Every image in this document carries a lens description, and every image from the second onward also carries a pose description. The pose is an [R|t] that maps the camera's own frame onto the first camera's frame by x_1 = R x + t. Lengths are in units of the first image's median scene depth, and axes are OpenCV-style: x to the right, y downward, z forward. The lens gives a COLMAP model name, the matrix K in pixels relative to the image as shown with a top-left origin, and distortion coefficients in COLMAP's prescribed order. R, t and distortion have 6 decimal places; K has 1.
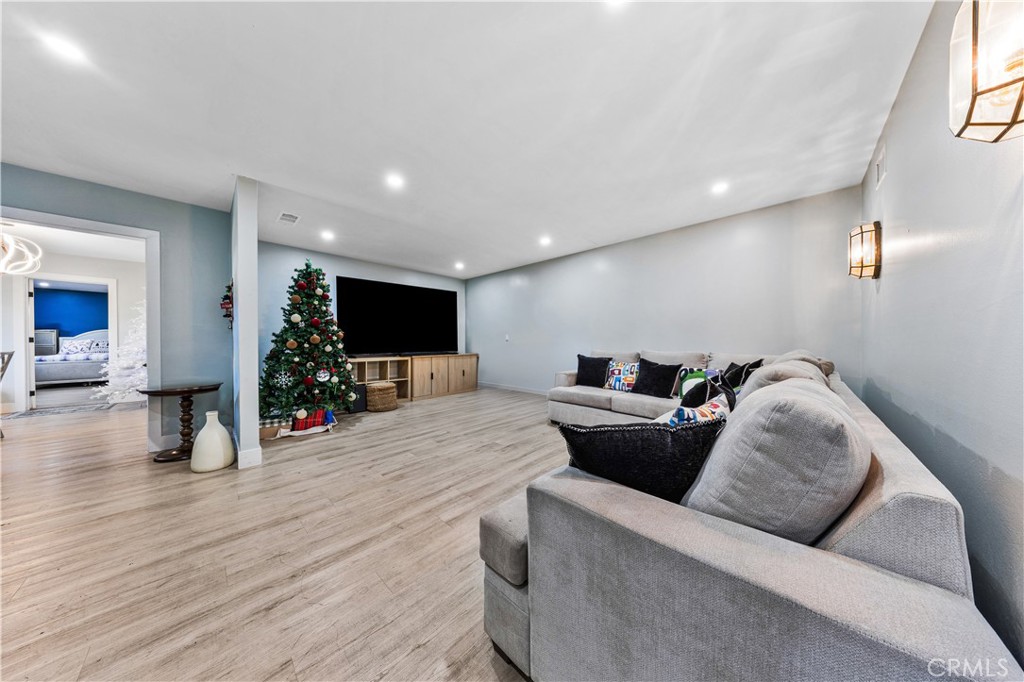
lens RADIAL K [[292.0, 0, 518.9], [0, 292.0, 343.6], [0, 0, 1]] dist [-0.000805, -0.000261]
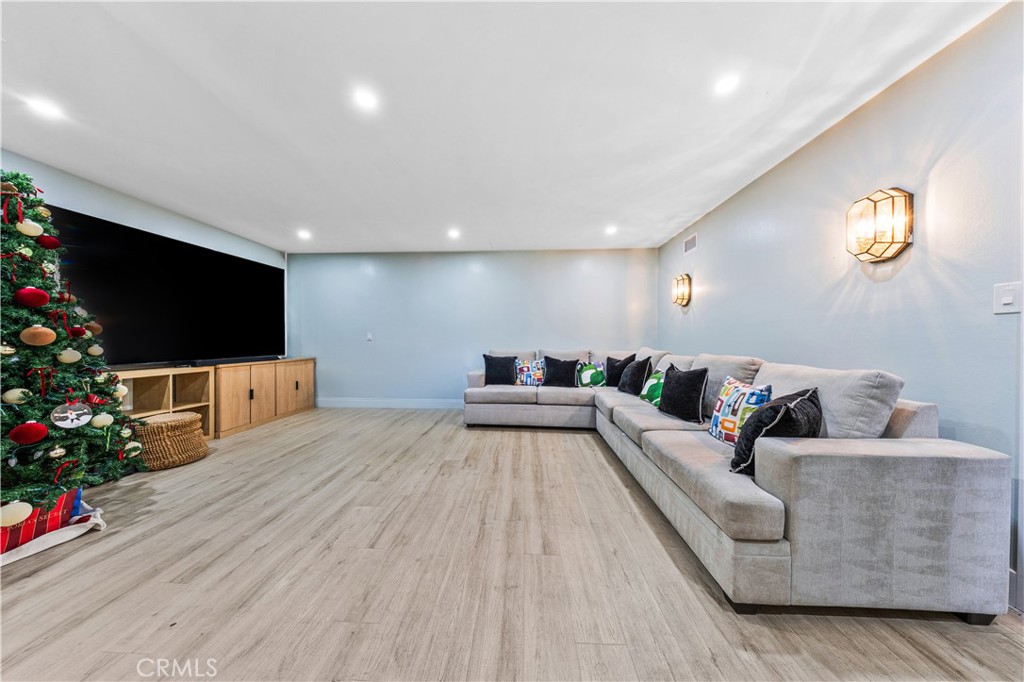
lens RADIAL K [[292.0, 0, 510.9], [0, 292.0, 341.0], [0, 0, 1]] dist [-0.000805, -0.000261]
pose [[0.764762, 0.001975, 0.644310, -0.427278], [0.002448, 0.999979, -0.005971, -0.002658], [-0.644308, 0.006143, 0.764741, 0.199093]]
